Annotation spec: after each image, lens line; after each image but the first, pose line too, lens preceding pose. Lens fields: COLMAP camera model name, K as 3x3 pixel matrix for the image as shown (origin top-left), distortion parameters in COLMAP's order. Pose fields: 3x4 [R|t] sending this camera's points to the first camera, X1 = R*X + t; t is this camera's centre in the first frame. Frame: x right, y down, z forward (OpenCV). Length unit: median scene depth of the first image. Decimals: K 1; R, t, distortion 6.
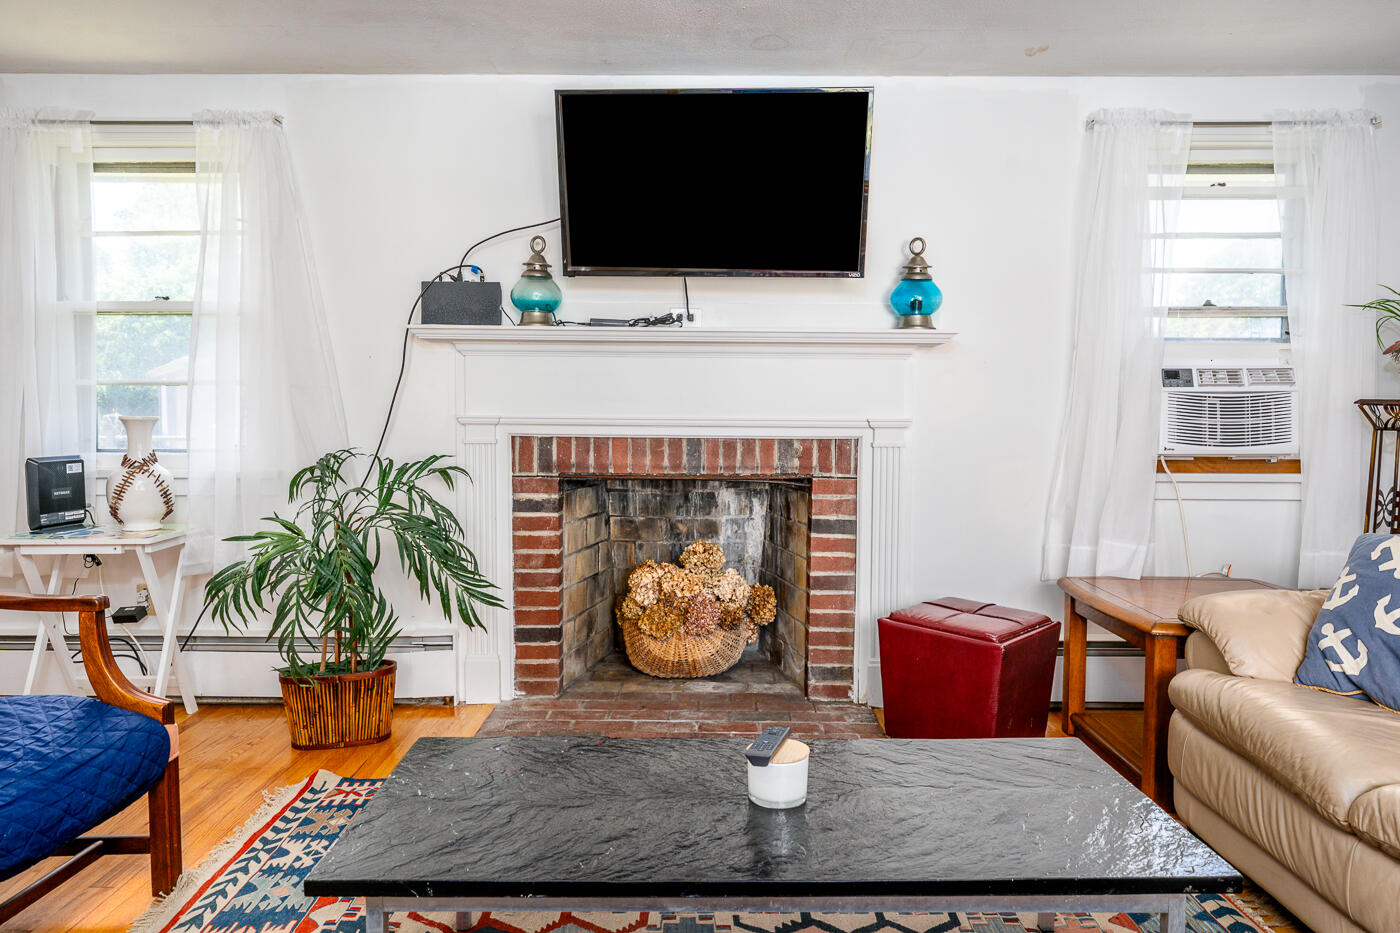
lens RADIAL K [[902.4, 0, 705.8], [0, 902.4, 455.6], [0, 0, 1]] dist [0.004971, 0.000671]
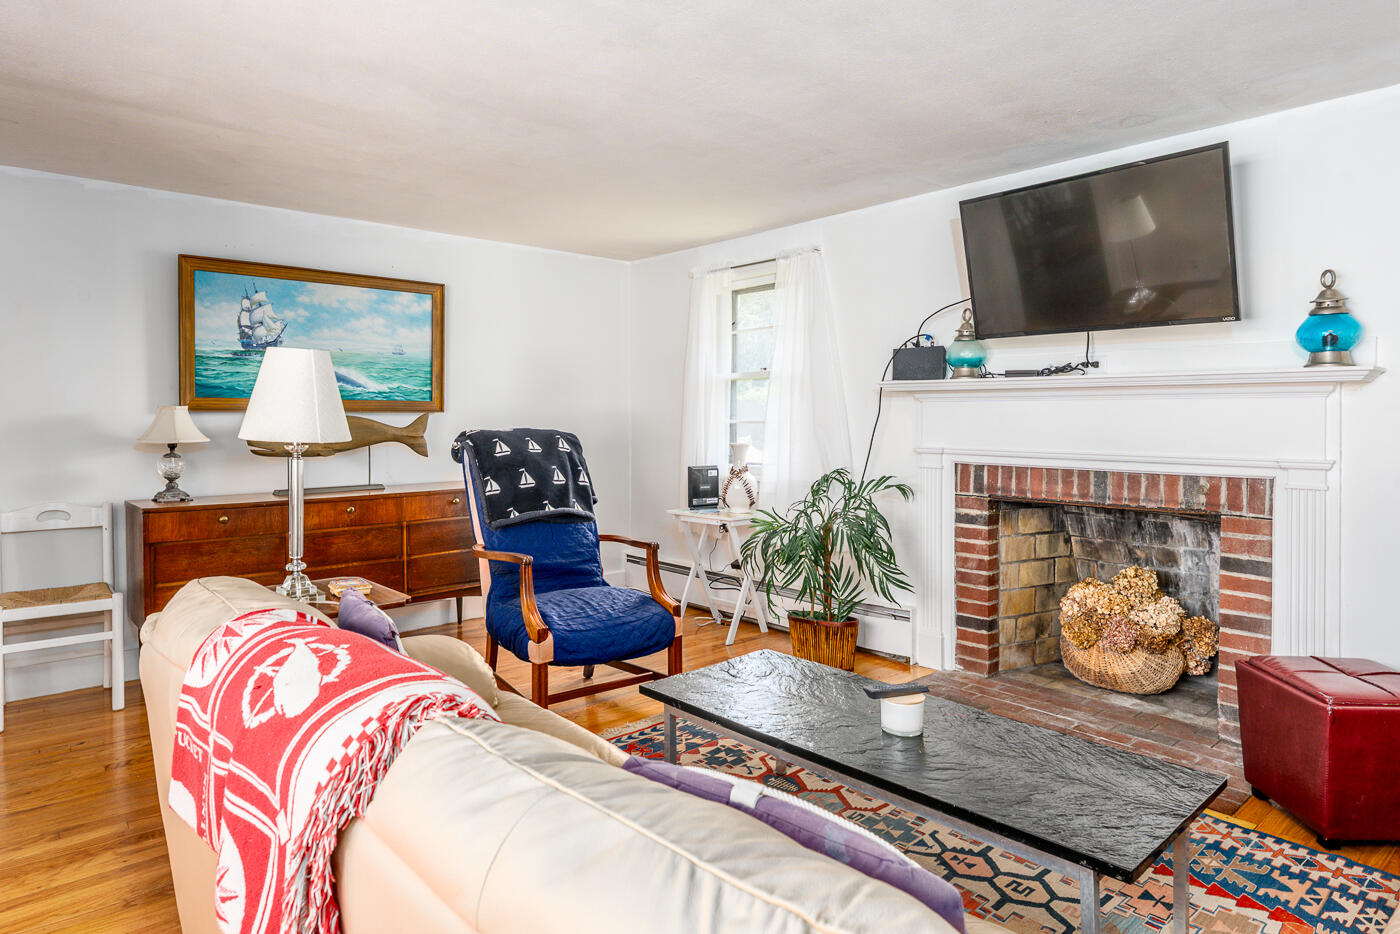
lens RADIAL K [[816.5, 0, 662.7], [0, 816.5, 430.4], [0, 0, 1]] dist [0.000590, -0.000282]
pose [[0.651476, 0.005399, -0.758650, 0.403001], [-0.037430, 0.998986, -0.025033, -0.024039], [0.757745, 0.044705, 0.651017, -0.074443]]
